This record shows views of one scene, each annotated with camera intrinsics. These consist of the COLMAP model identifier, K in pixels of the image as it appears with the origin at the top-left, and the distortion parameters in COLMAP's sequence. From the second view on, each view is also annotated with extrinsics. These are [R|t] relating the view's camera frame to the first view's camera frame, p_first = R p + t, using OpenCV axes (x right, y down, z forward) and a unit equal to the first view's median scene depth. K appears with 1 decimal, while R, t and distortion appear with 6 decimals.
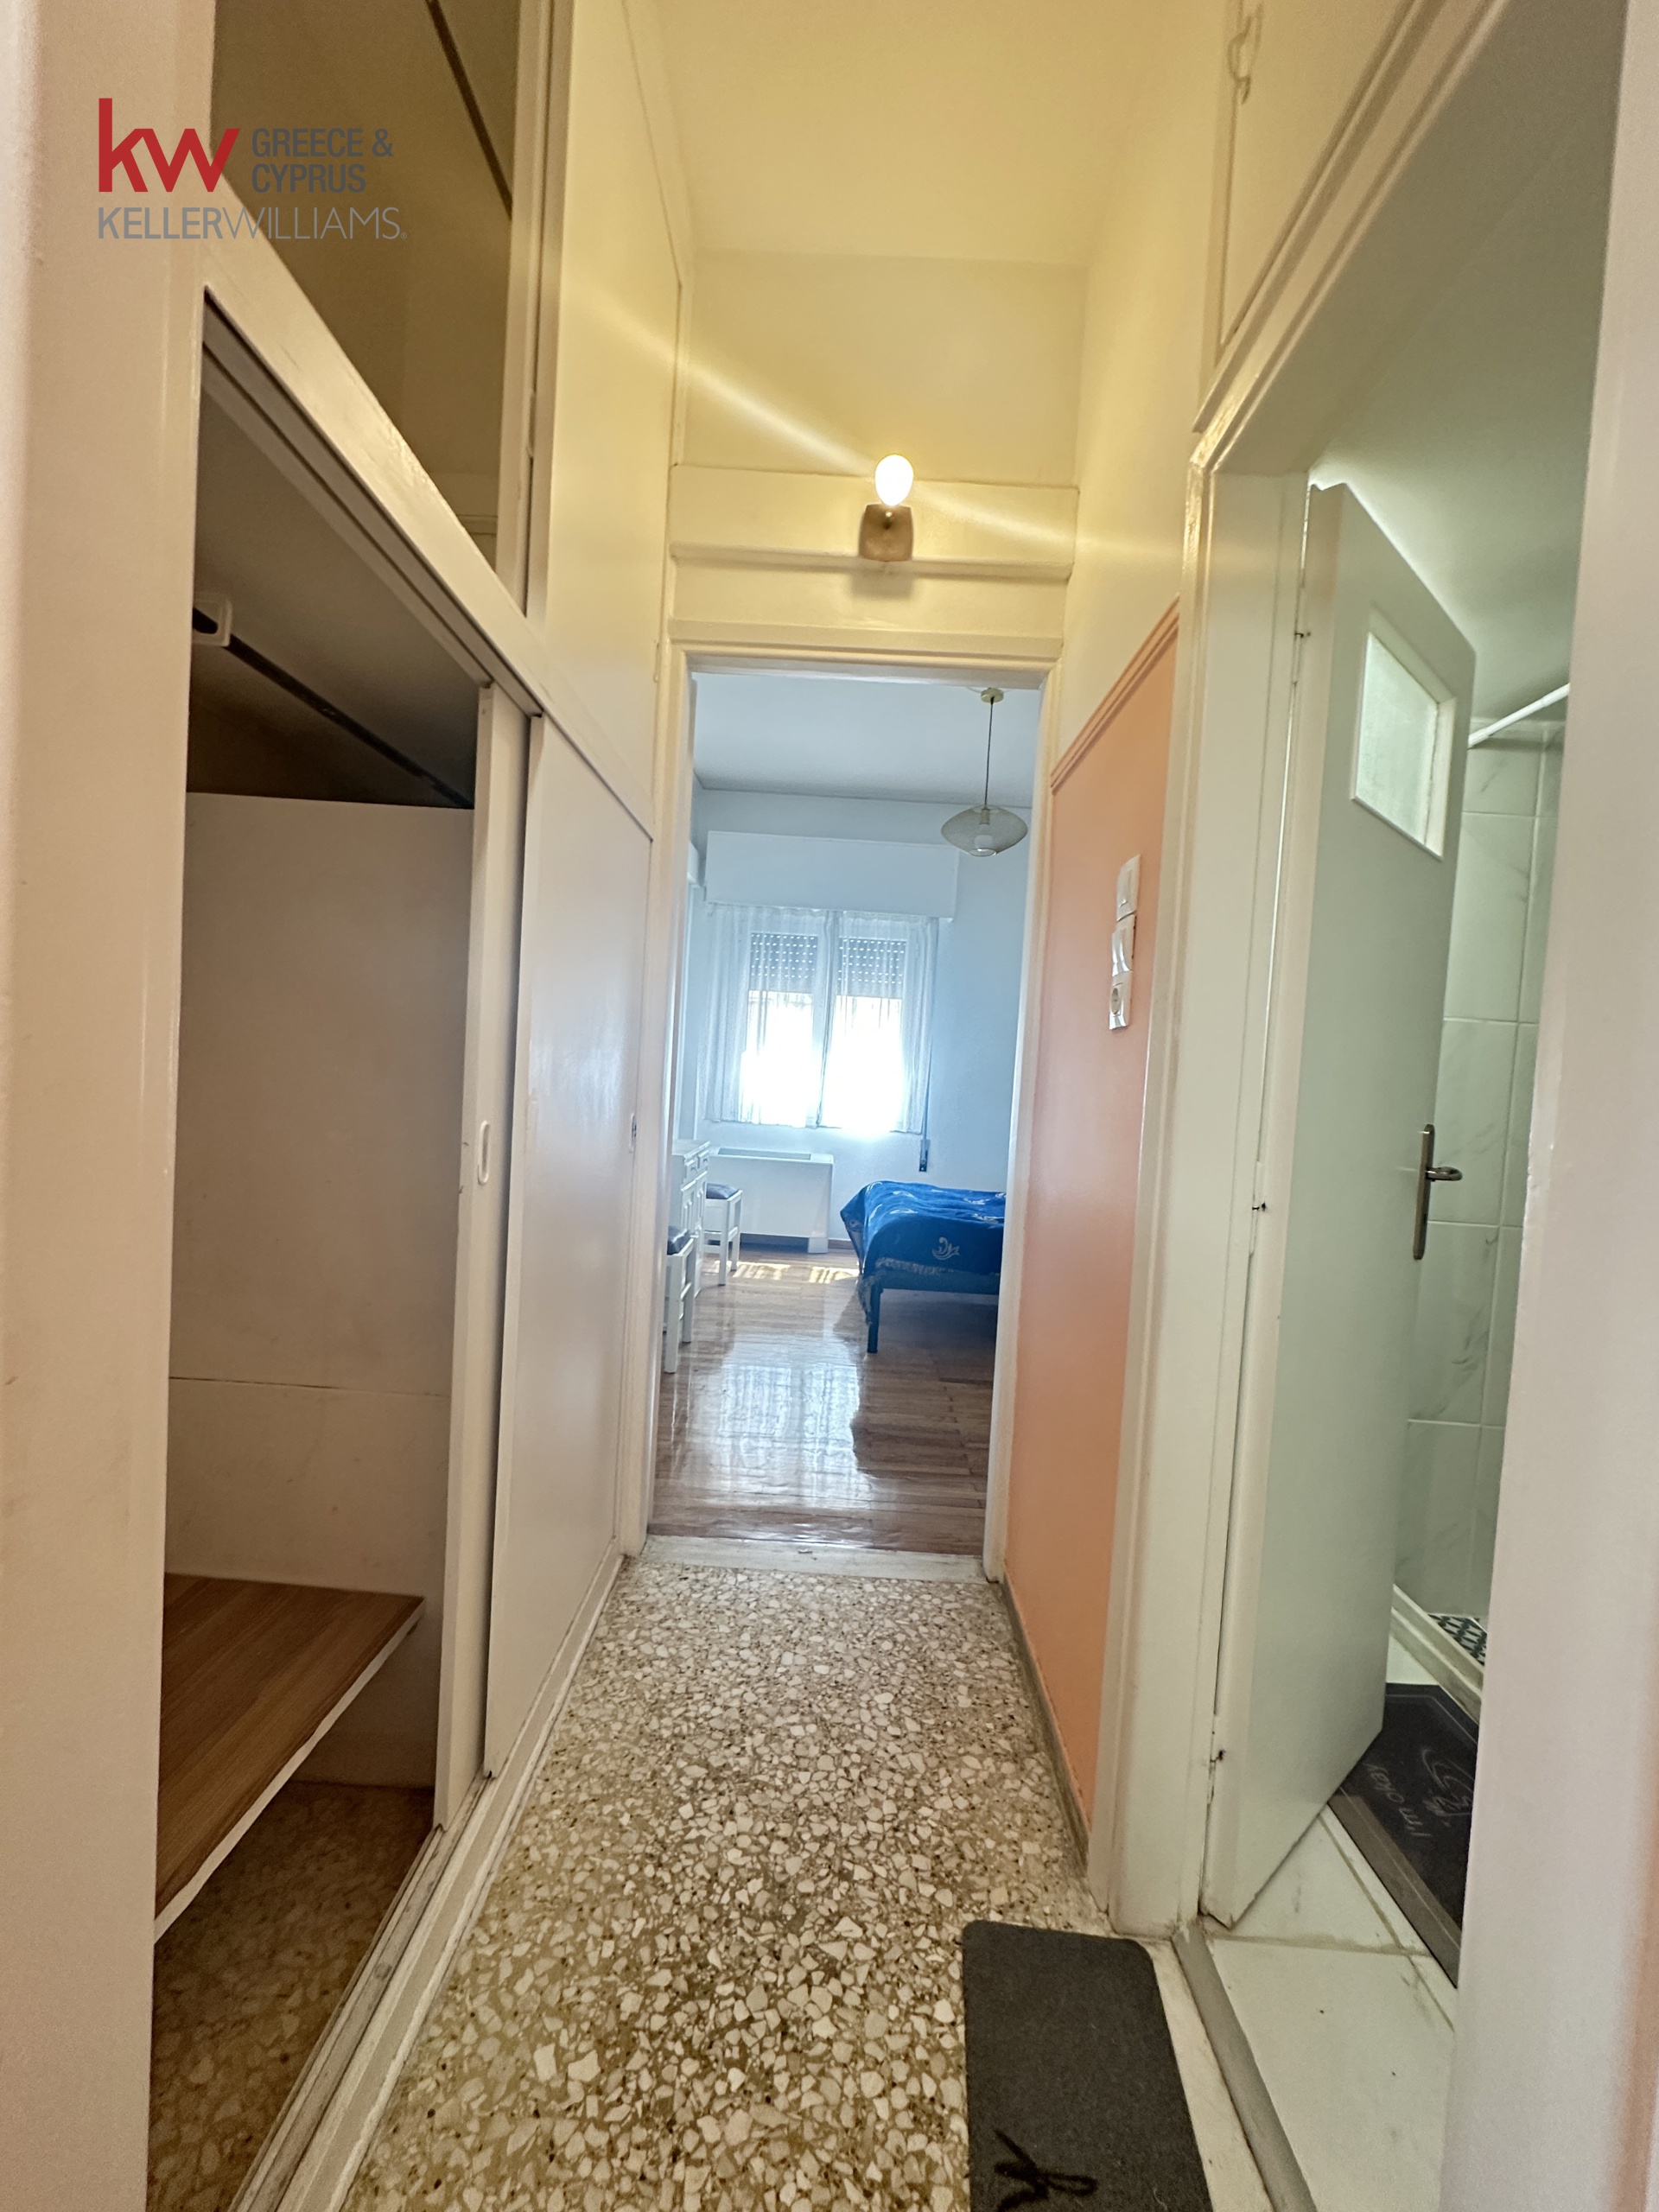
lens RADIAL K [[878.3, 0, 827.1], [0, 878.3, 1103.2], [0, 0, 1]] dist [-0.006644, -0.000105]
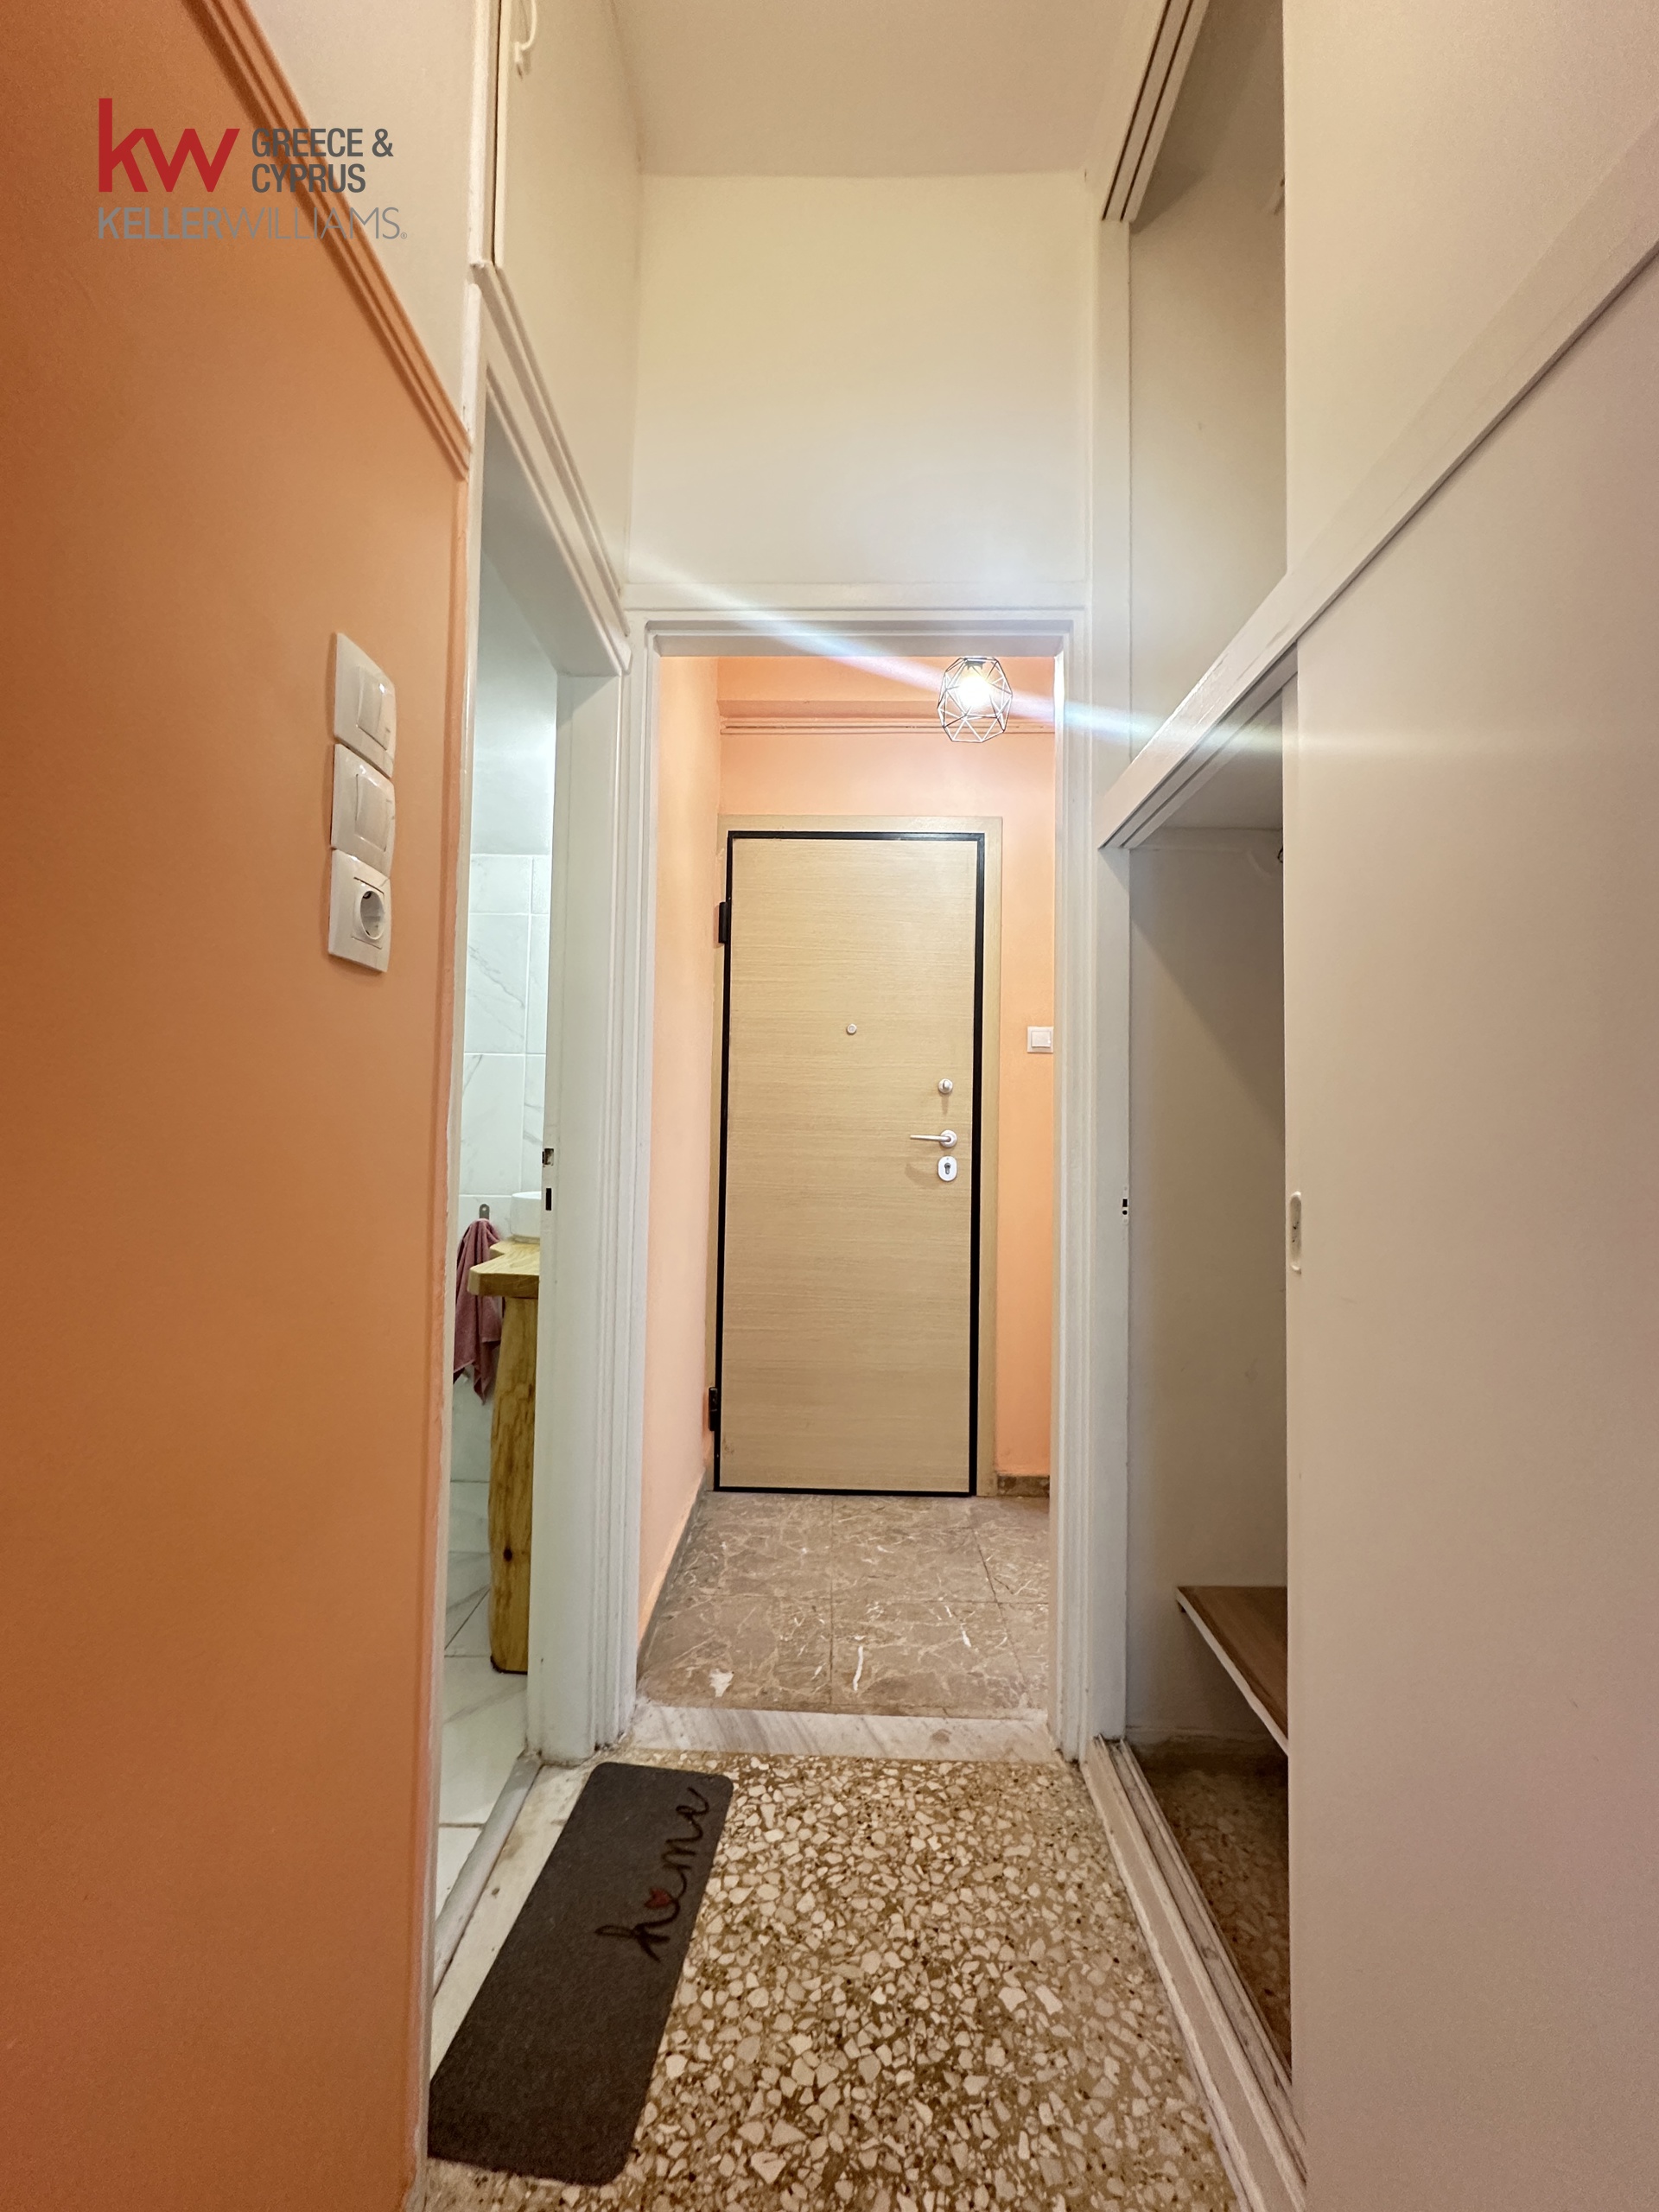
lens RADIAL K [[878.3, 0, 825.4], [0, 878.3, 1105.3], [0, 0, 1]] dist [-0.006644, -0.000105]
pose [[-0.996927, -0.077810, -0.009011, 0.061087], [-0.077827, 0.996966, 0.001560, -0.031010], [0.008863, 0.002257, -0.999958, 1.997270]]
